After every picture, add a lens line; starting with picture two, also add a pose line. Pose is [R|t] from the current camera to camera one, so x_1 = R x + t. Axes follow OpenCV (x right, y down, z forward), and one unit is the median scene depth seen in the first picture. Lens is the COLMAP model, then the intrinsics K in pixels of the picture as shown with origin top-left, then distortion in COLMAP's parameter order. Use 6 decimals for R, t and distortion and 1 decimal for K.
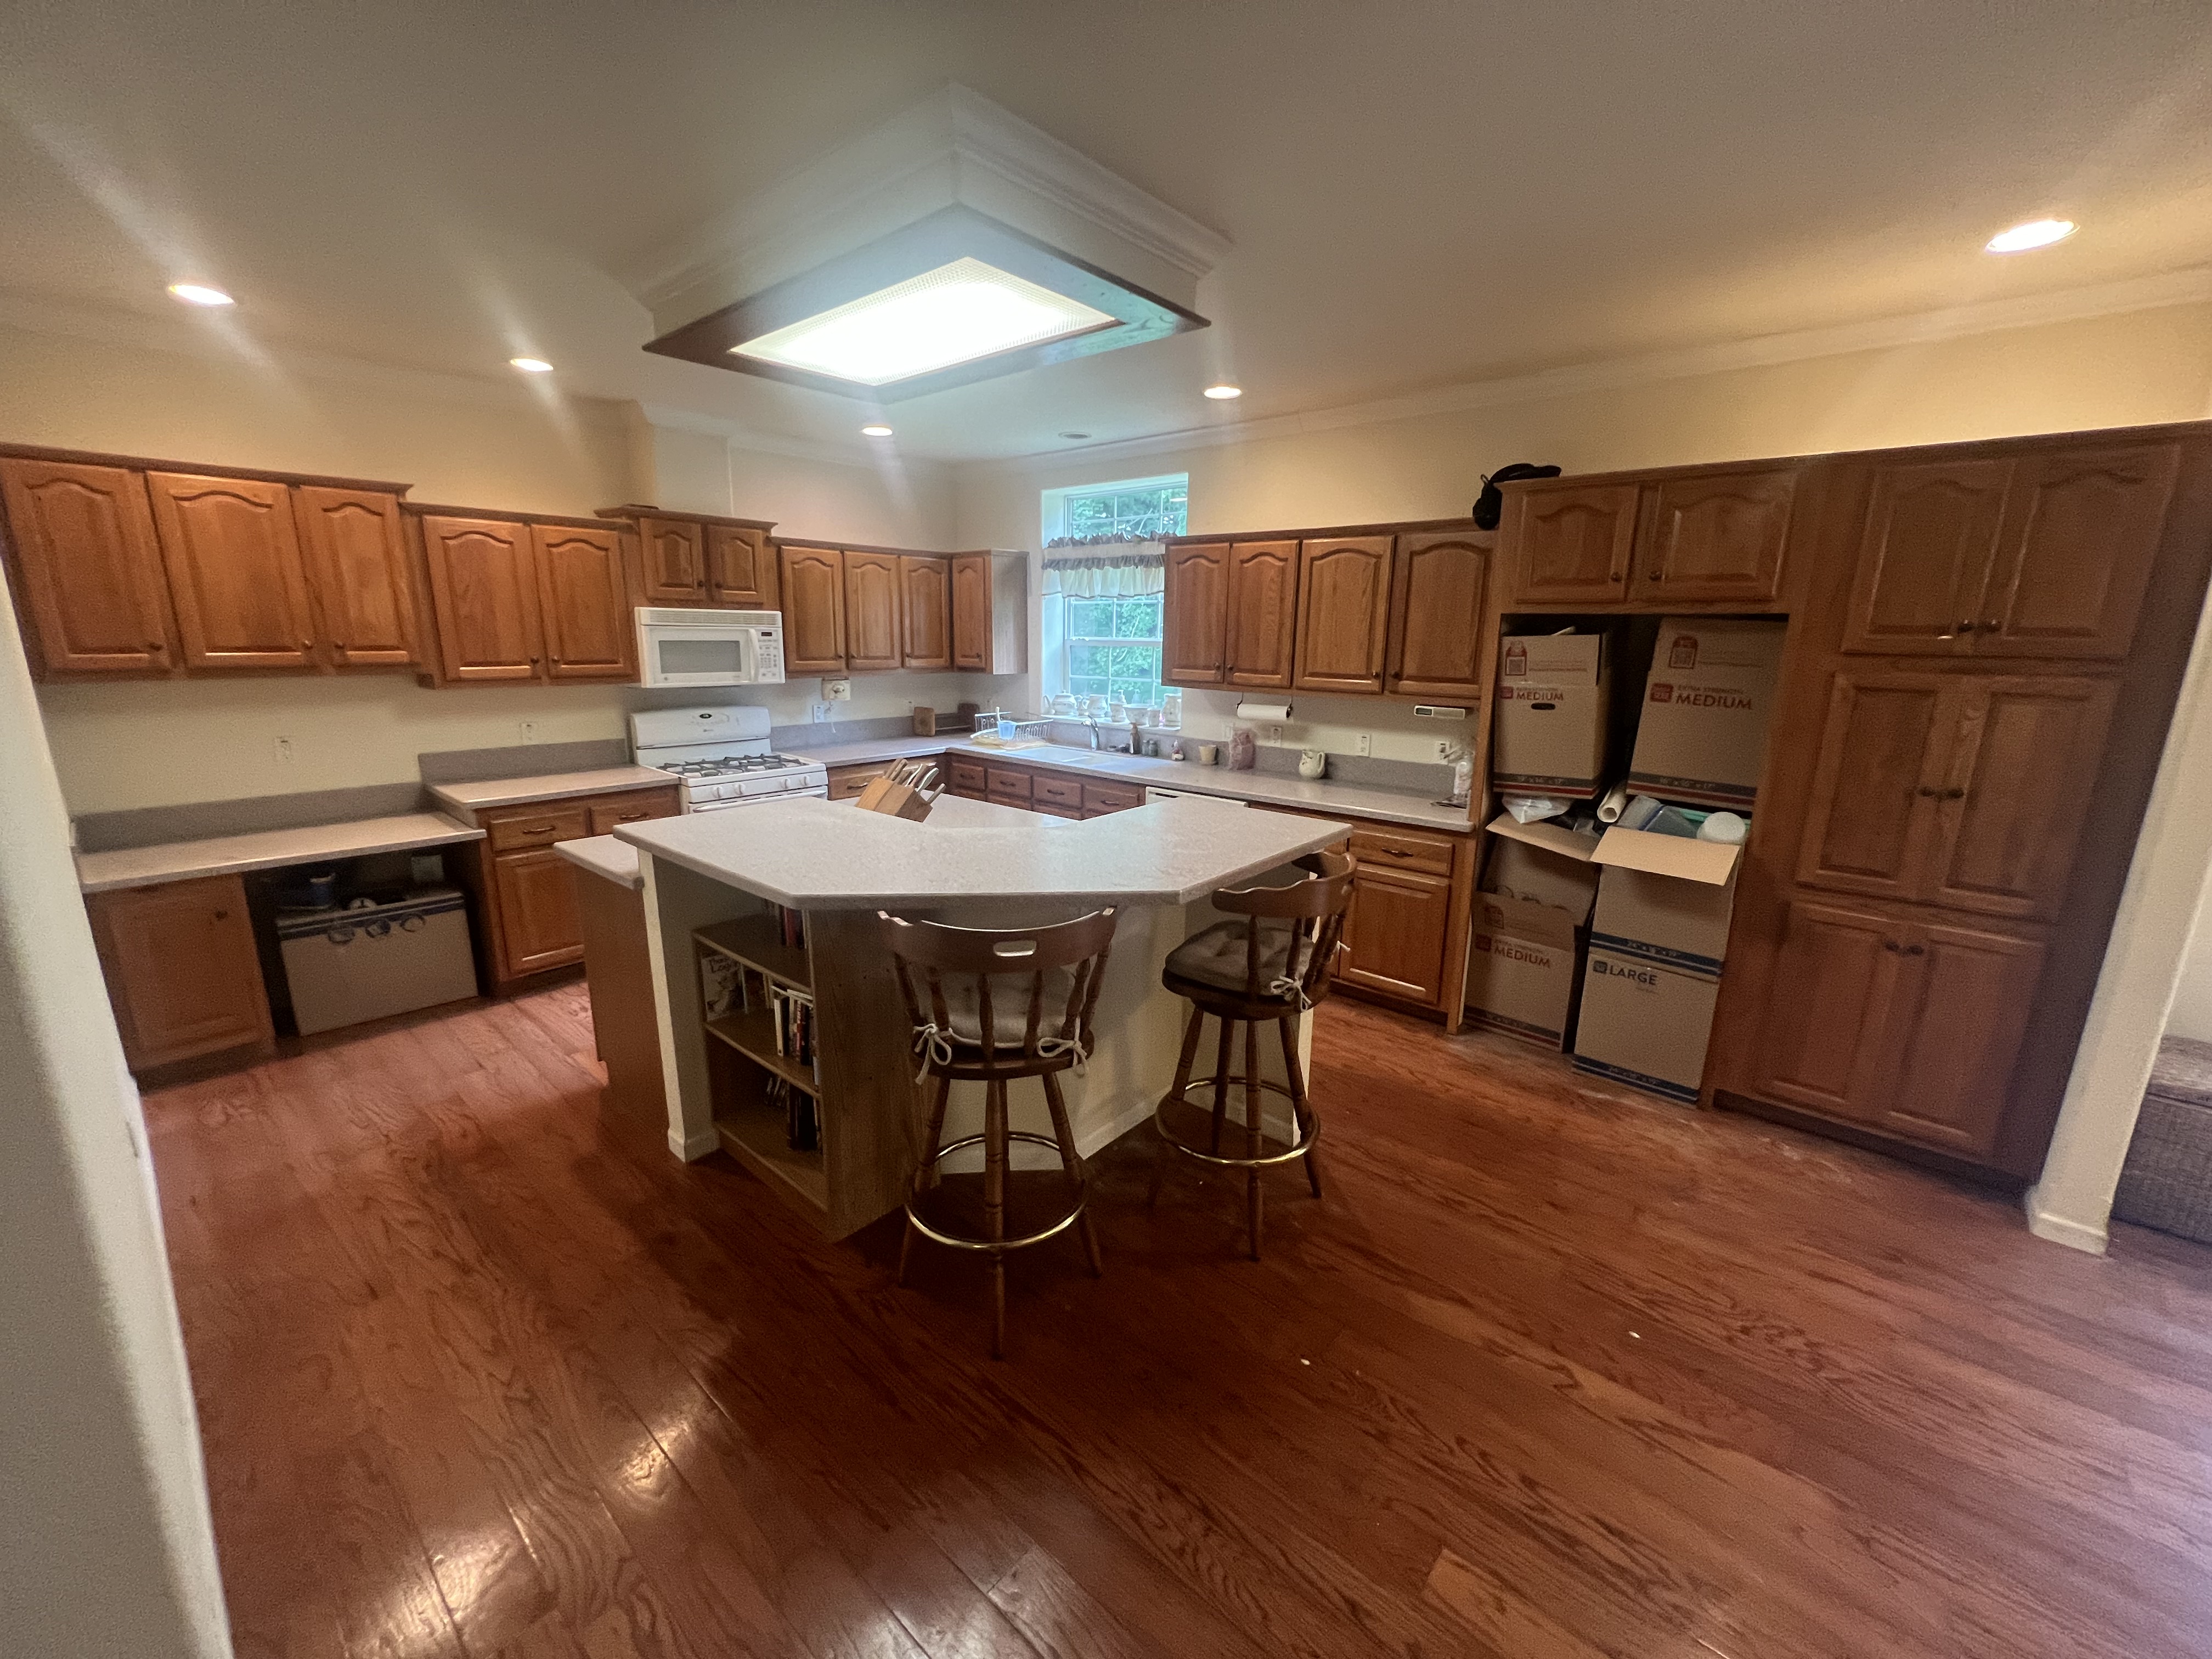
lens RADIAL K [[887.5, 0, 1092.0], [0, 887.5, 828.5], [0, 0, 1]] dist [0.000183, -0.000064]
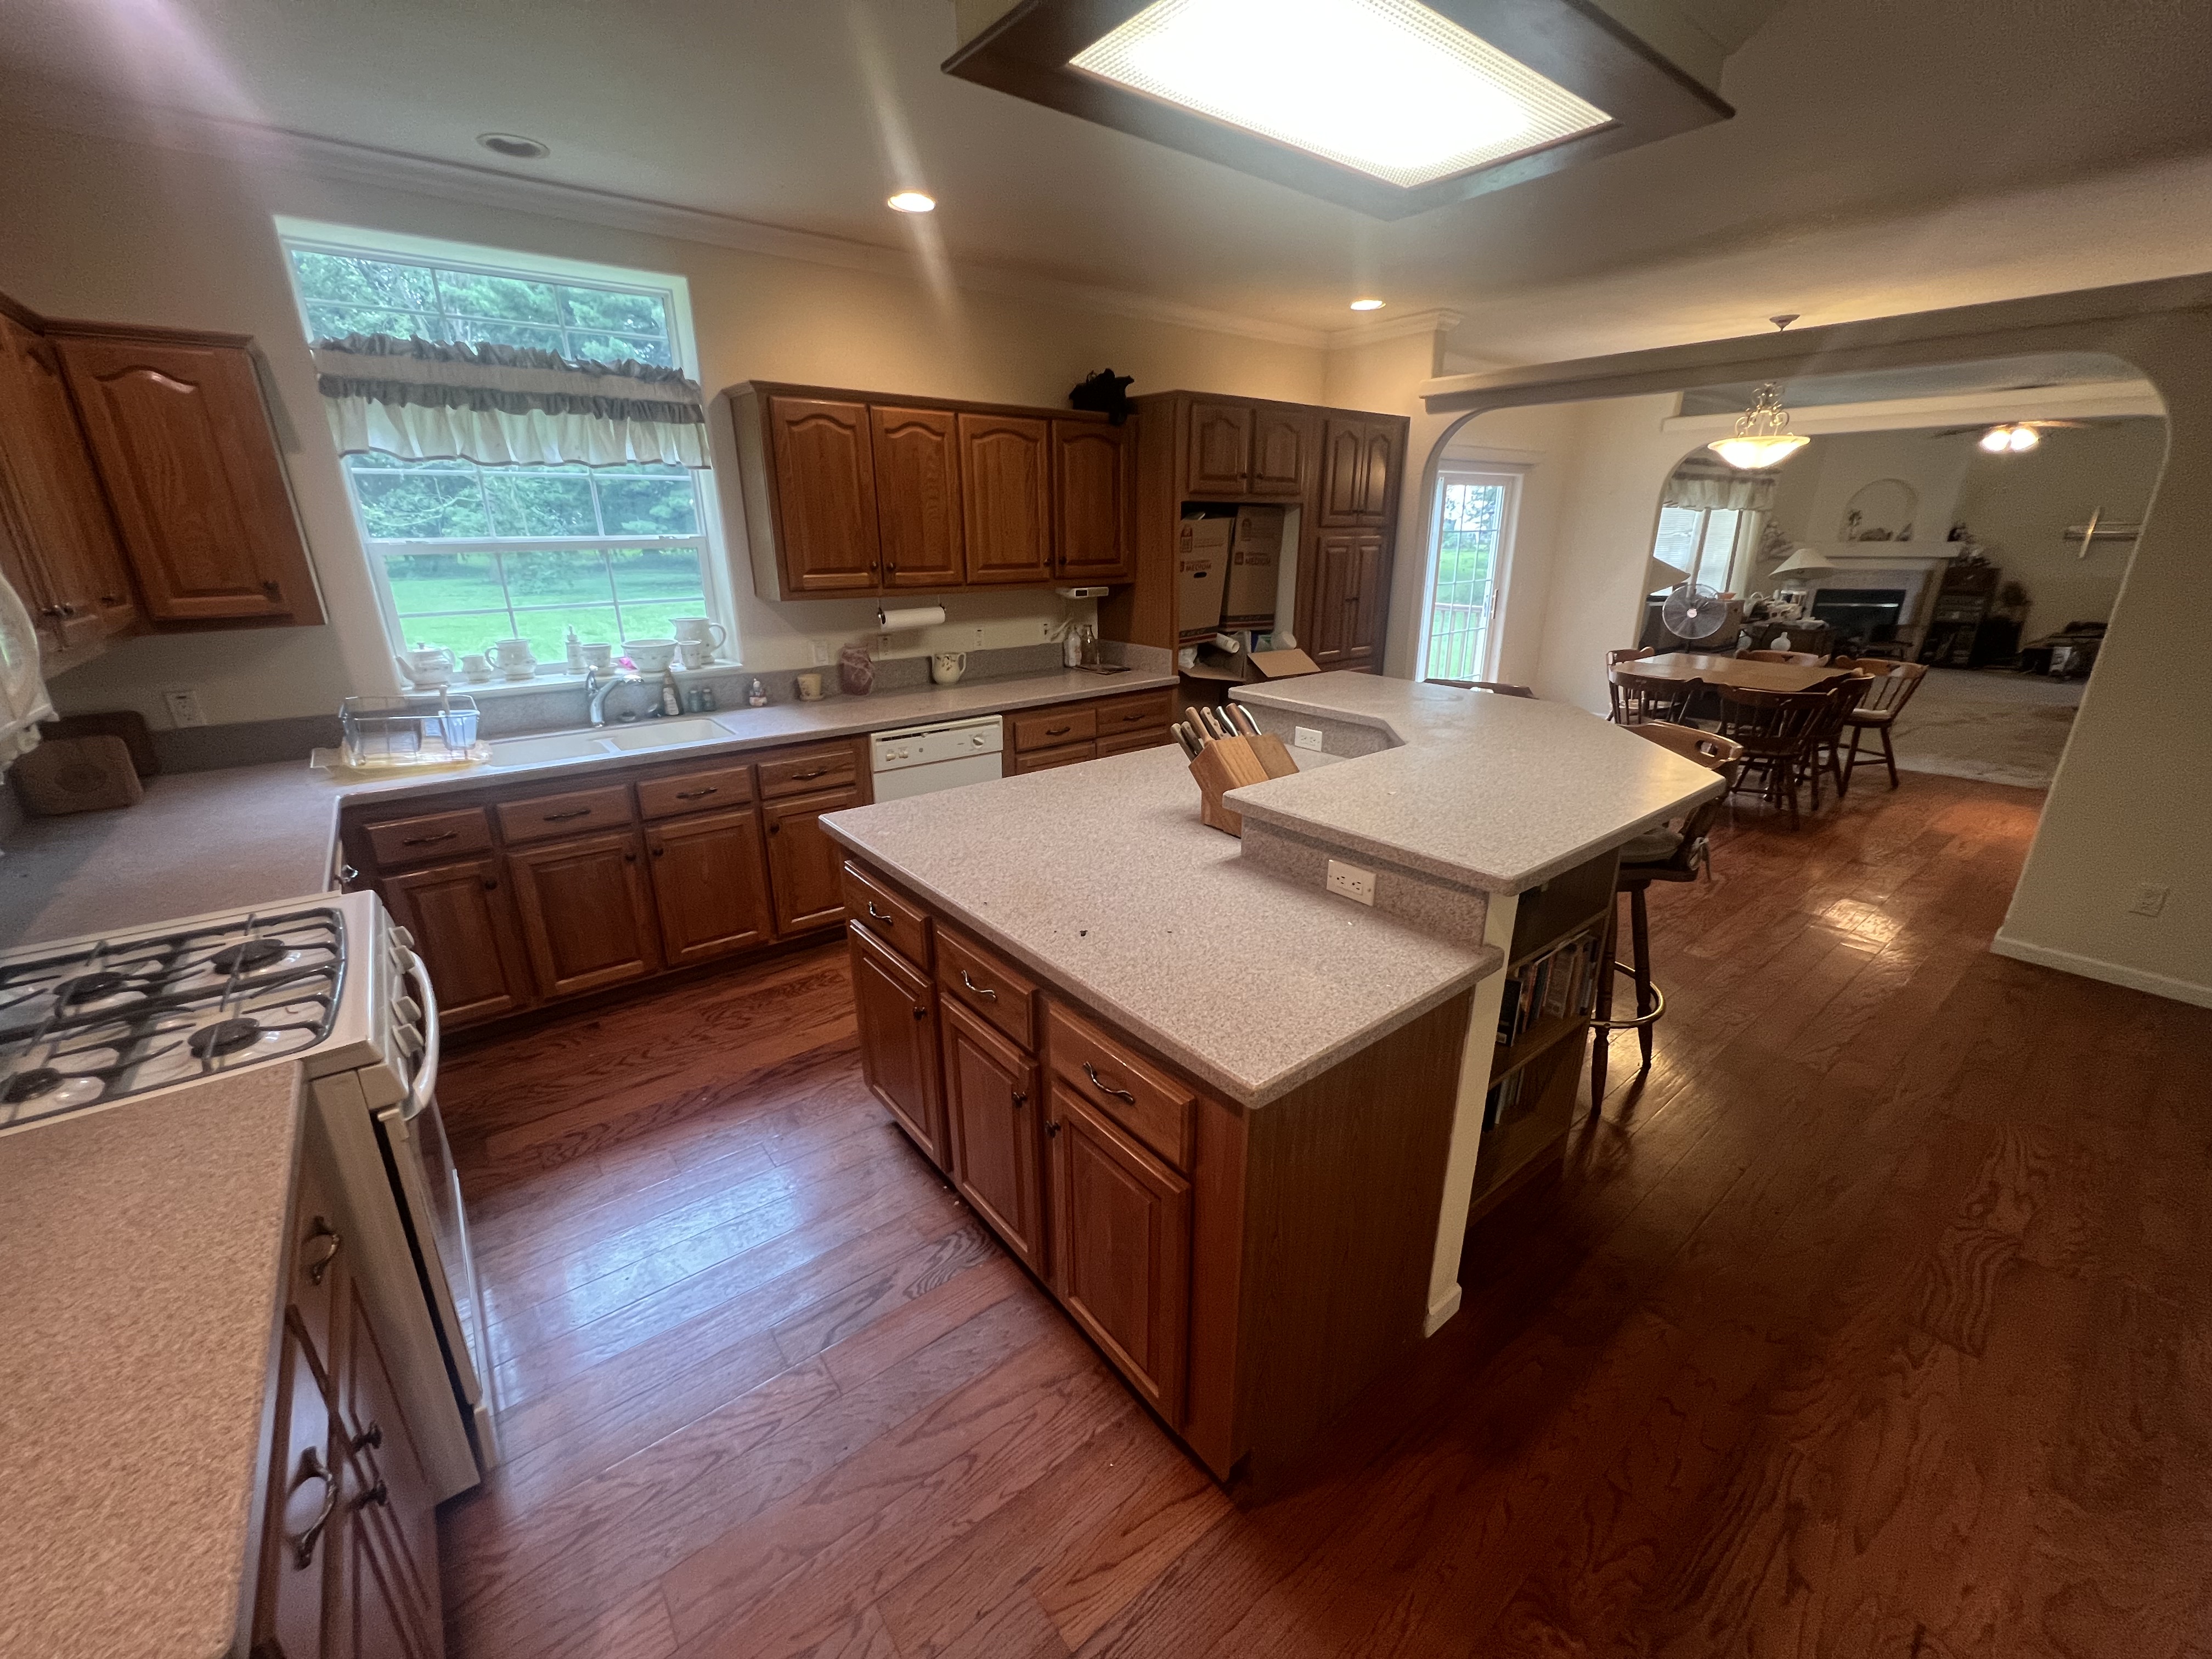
lens RADIAL K [[887.5, 0, 1110.3], [0, 887.5, 832.4], [0, 0, 1]] dist [0.000183, -0.000064]
pose [[0.169912, -0.330594, 0.928352, -0.642890], [0.227705, 0.929728, 0.289408, -0.143121], [-0.958791, 0.162216, 0.233249, 0.651766]]
